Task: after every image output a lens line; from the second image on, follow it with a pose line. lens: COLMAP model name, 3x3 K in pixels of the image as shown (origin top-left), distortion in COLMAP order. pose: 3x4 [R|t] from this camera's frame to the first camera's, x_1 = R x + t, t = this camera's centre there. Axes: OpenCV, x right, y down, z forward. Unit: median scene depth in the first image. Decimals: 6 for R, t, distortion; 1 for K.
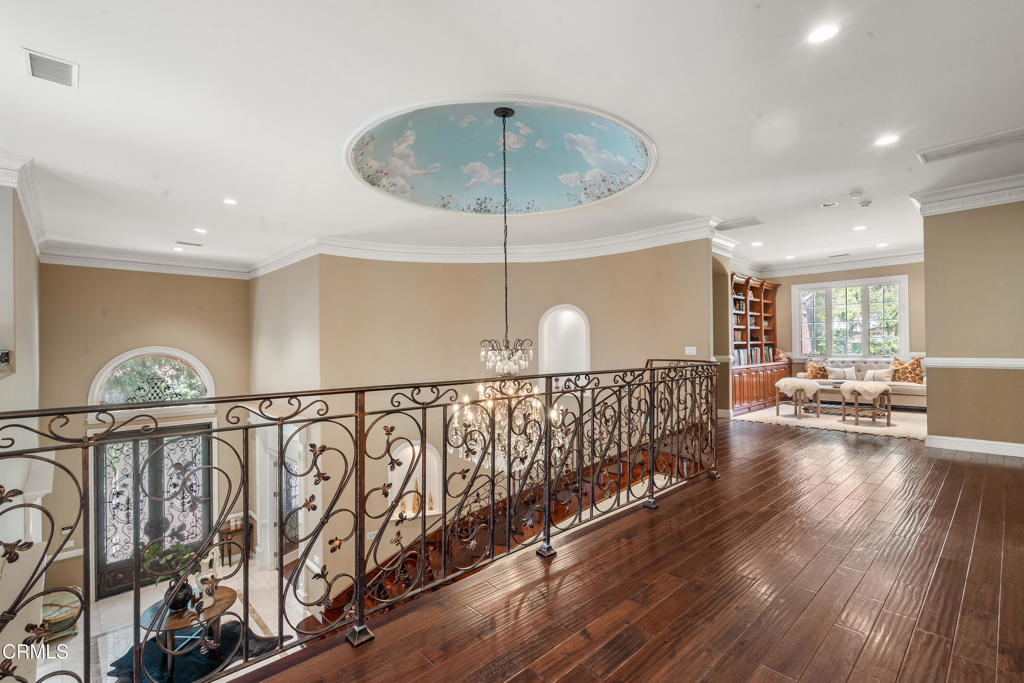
lens RADIAL K [[466.2, 0, 509.6], [0, 466.2, 342.5], [0, 0, 1]] dist [-0.006120, 0.001271]
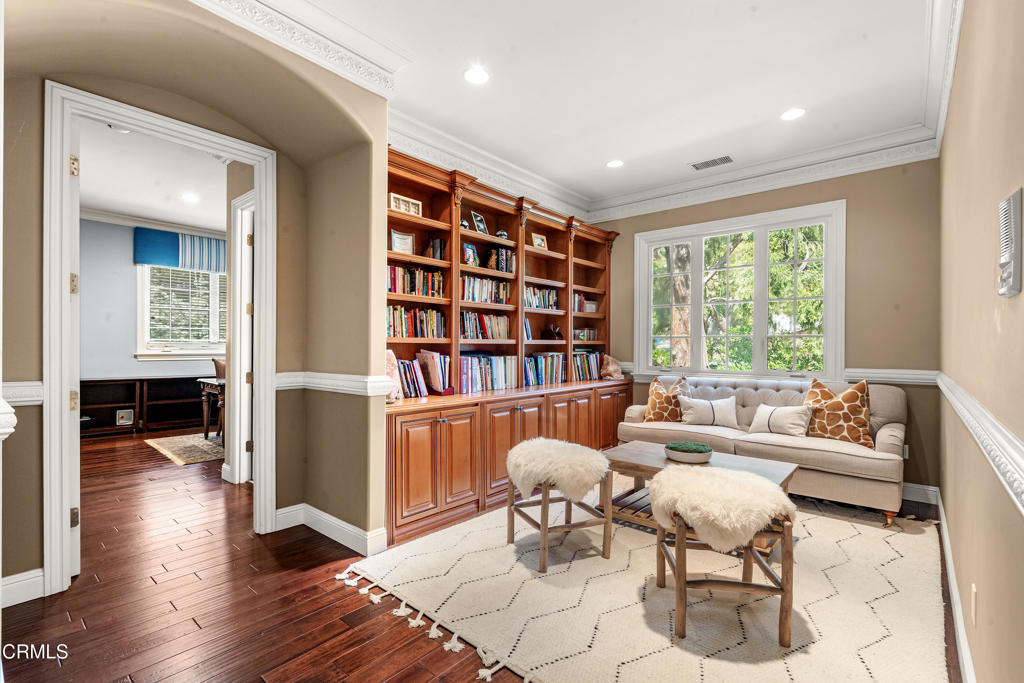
lens RADIAL K [[466.2, 0, 518.2], [0, 466.2, 346.2], [0, 0, 1]] dist [-0.006120, 0.001271]
pose [[0.993263, 0.011439, 0.115319, 0.433797], [-0.012667, 0.999871, 0.009921, -0.000397], [-0.115191, -0.011315, 0.993279, 0.516656]]
